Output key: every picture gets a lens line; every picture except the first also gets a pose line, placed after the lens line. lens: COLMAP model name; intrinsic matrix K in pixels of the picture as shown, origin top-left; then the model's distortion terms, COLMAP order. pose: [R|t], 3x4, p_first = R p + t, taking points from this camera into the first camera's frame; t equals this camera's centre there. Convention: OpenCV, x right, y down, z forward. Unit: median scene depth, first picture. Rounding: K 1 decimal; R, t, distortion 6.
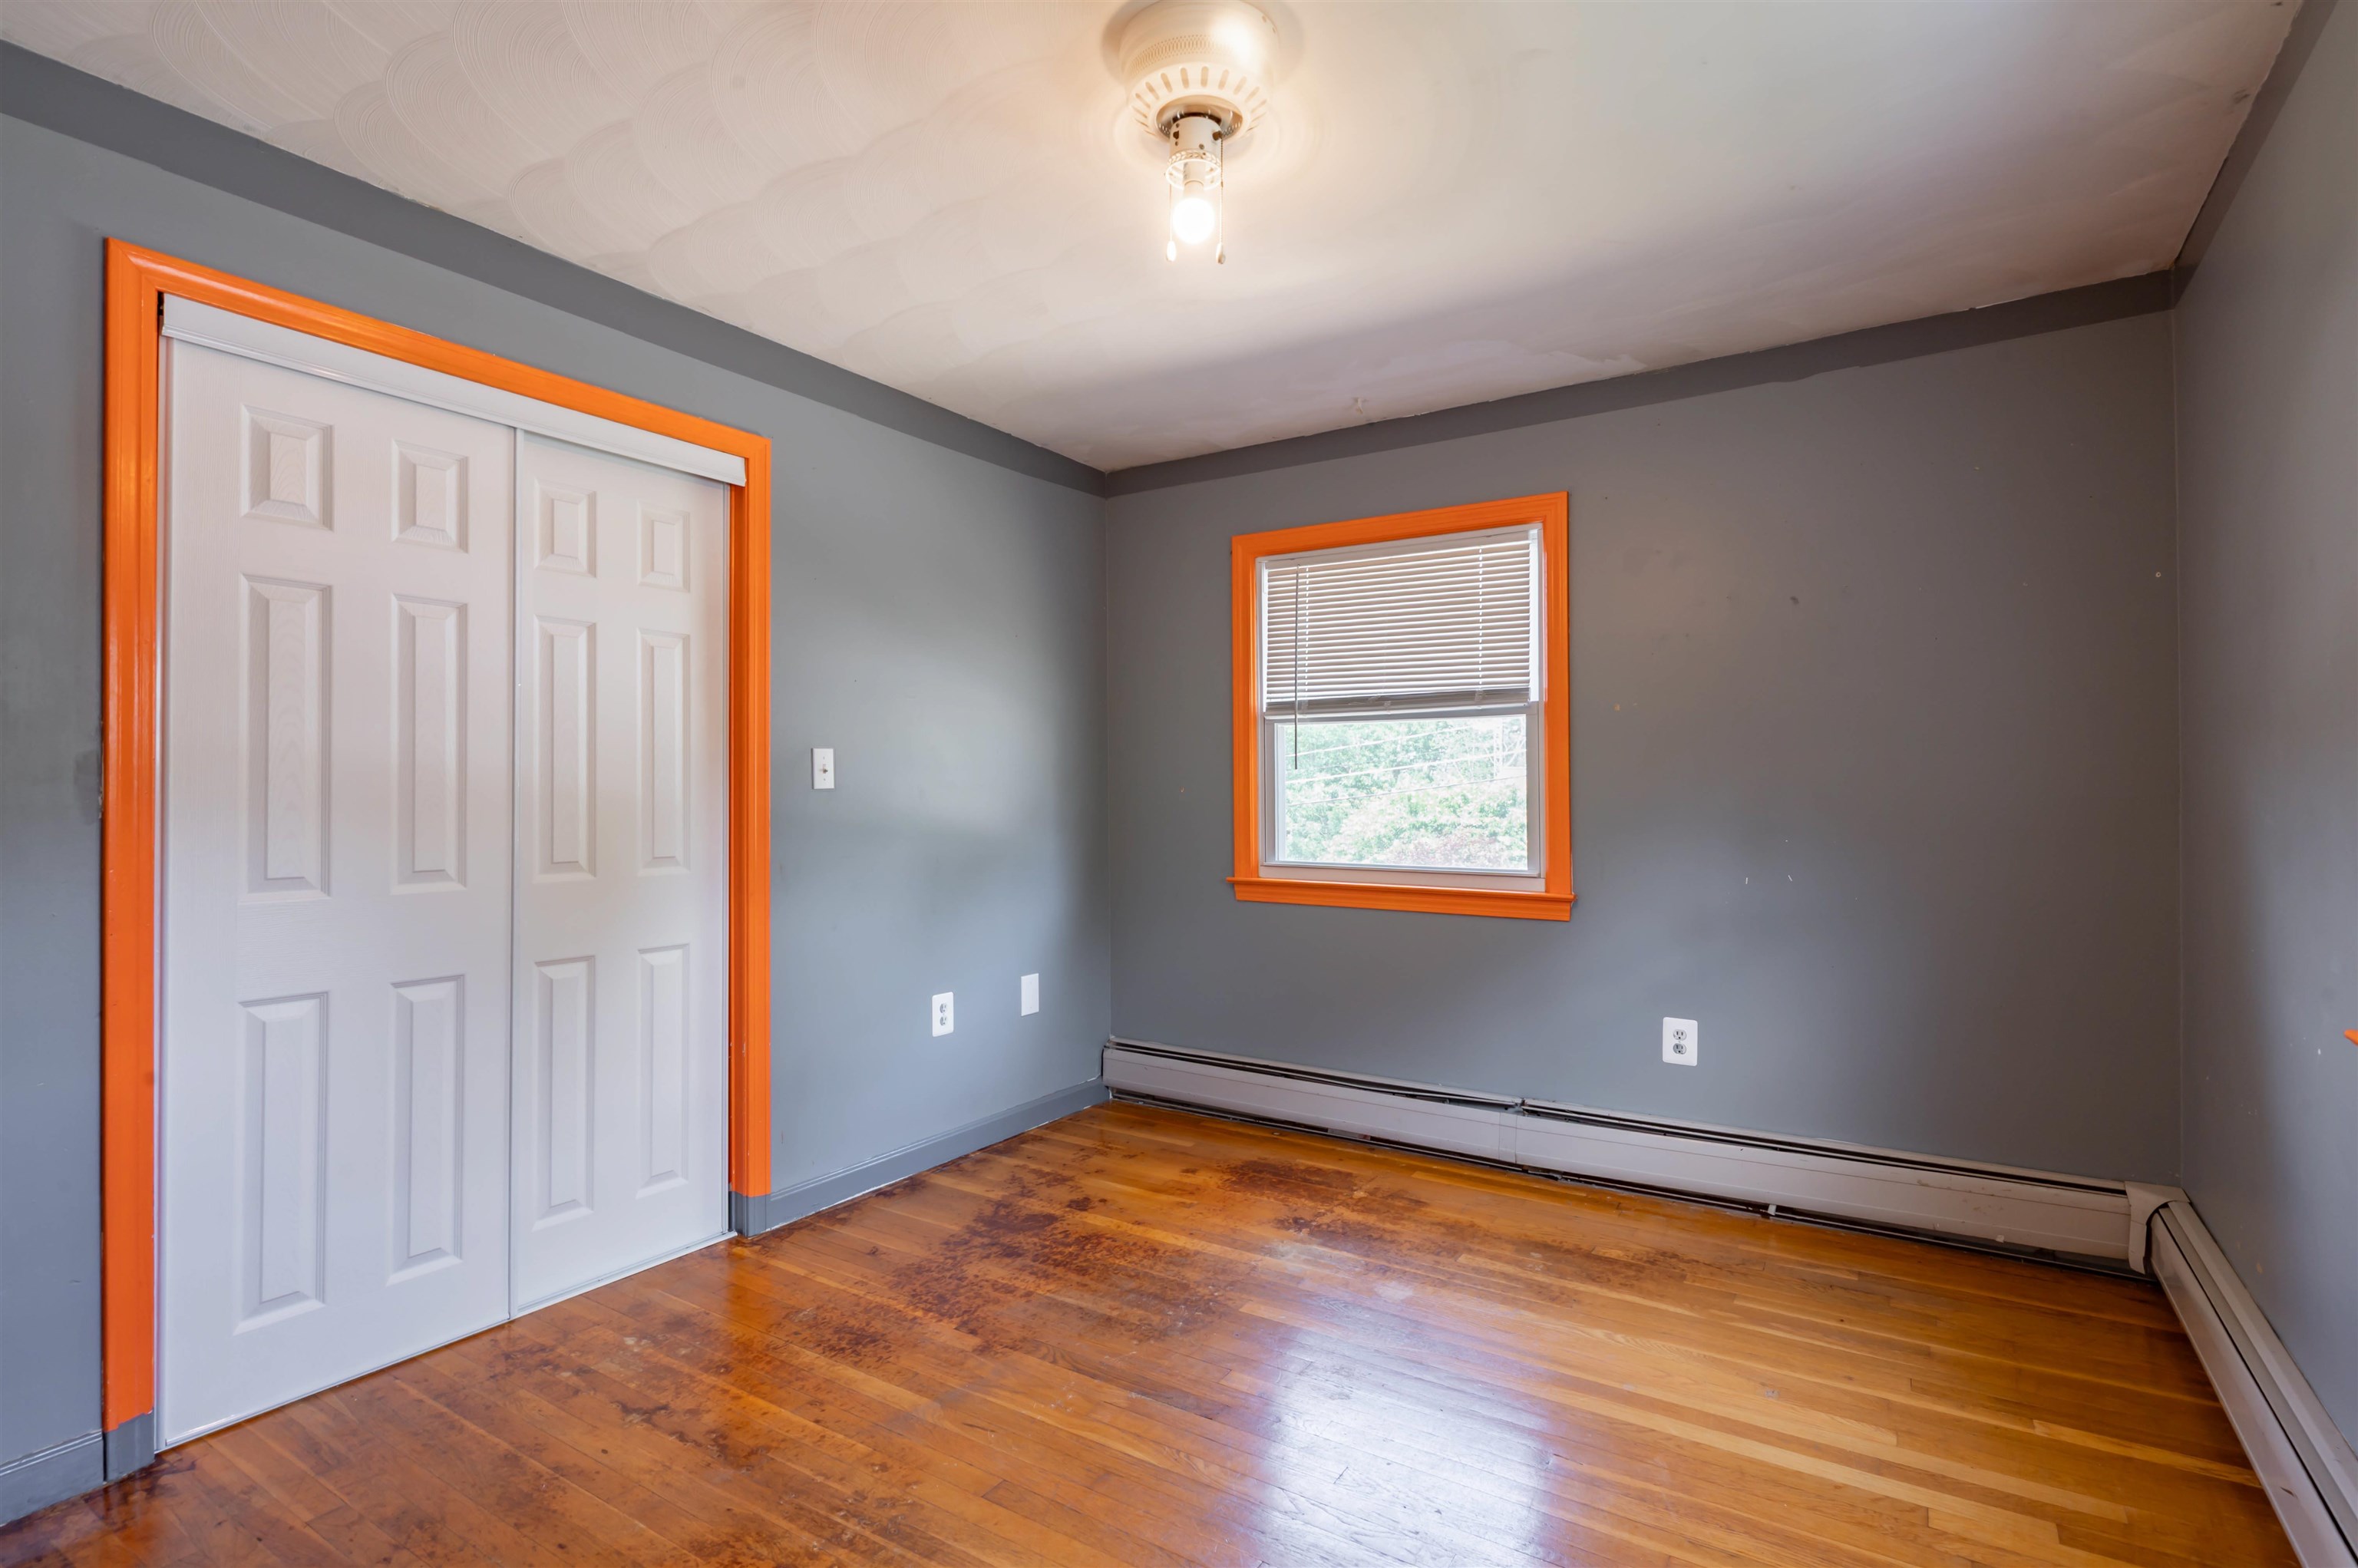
lens RADIAL K [[1143.8, 0, 1169.9], [0, 1143.8, 779.4], [0, 0, 1]] dist [-0.005754, 0.002298]
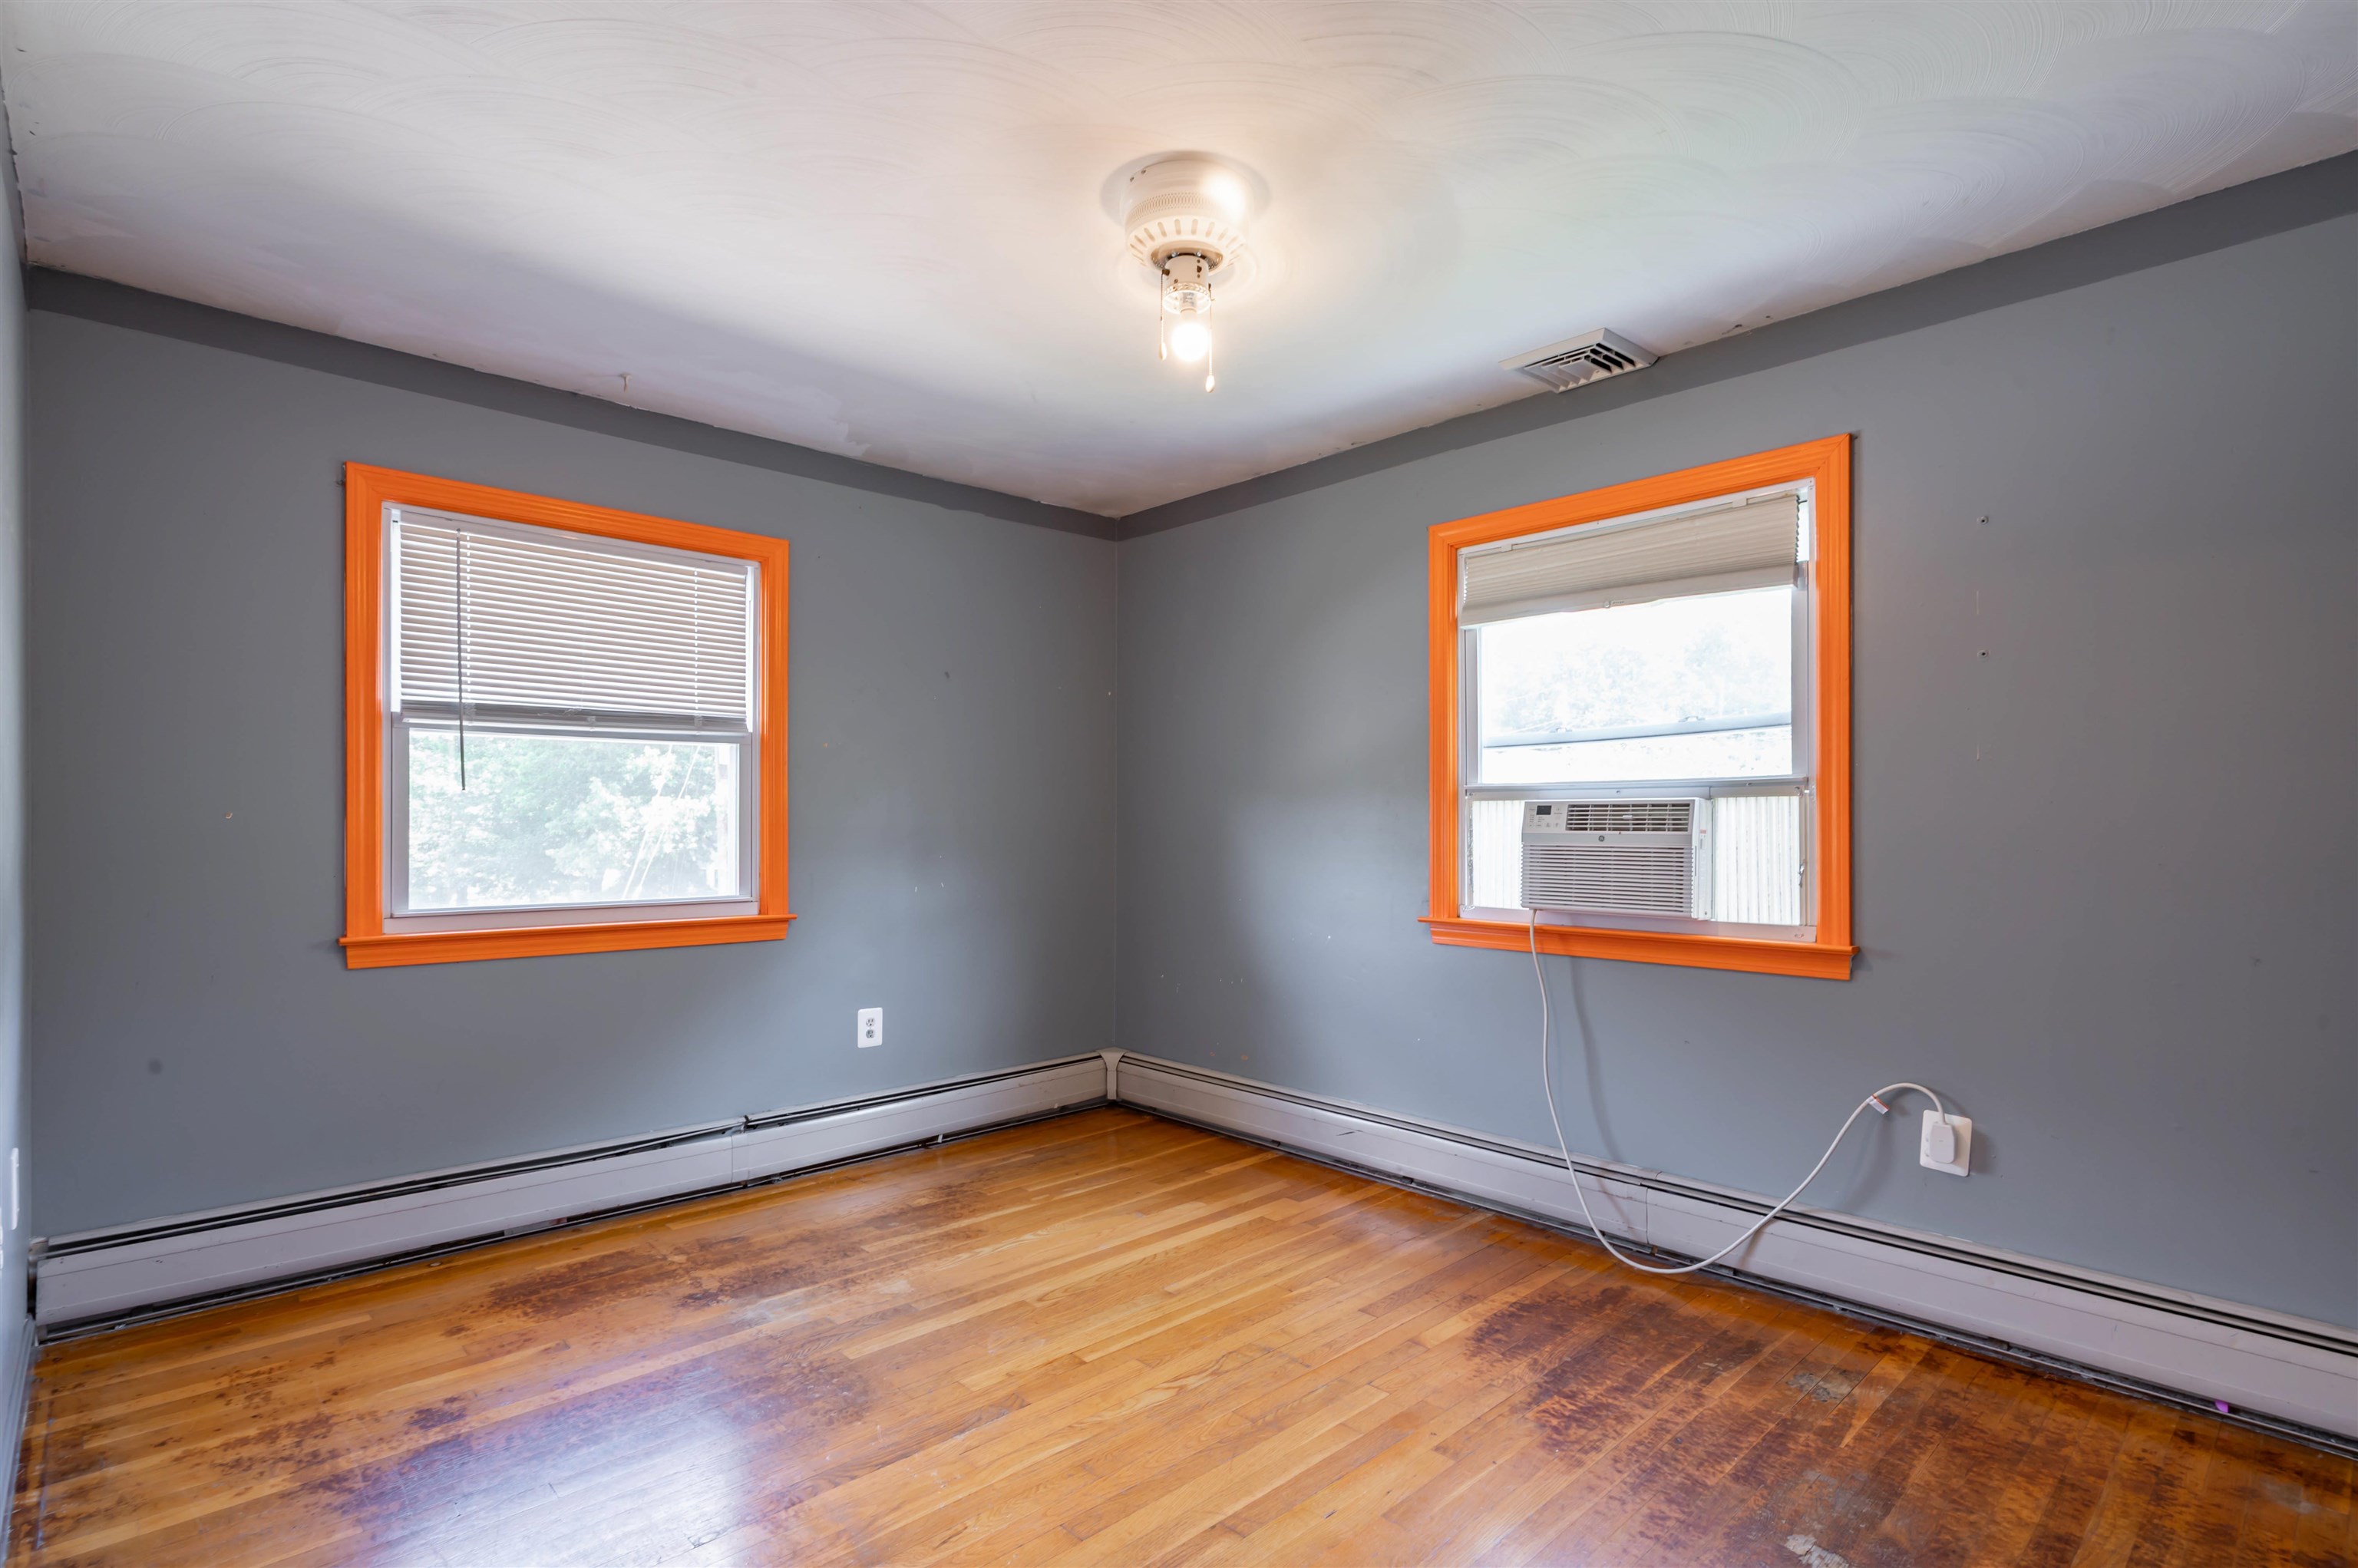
lens RADIAL K [[1143.8, 0, 1180.2], [0, 1143.8, 809.7], [0, 0, 1]] dist [-0.005754, 0.002298]
pose [[0.230505, 0.008438, 0.973035, -0.605470], [-0.012240, 0.999908, -0.005772, 0.003404], [-0.972994, -0.010579, 0.230587, 0.382076]]
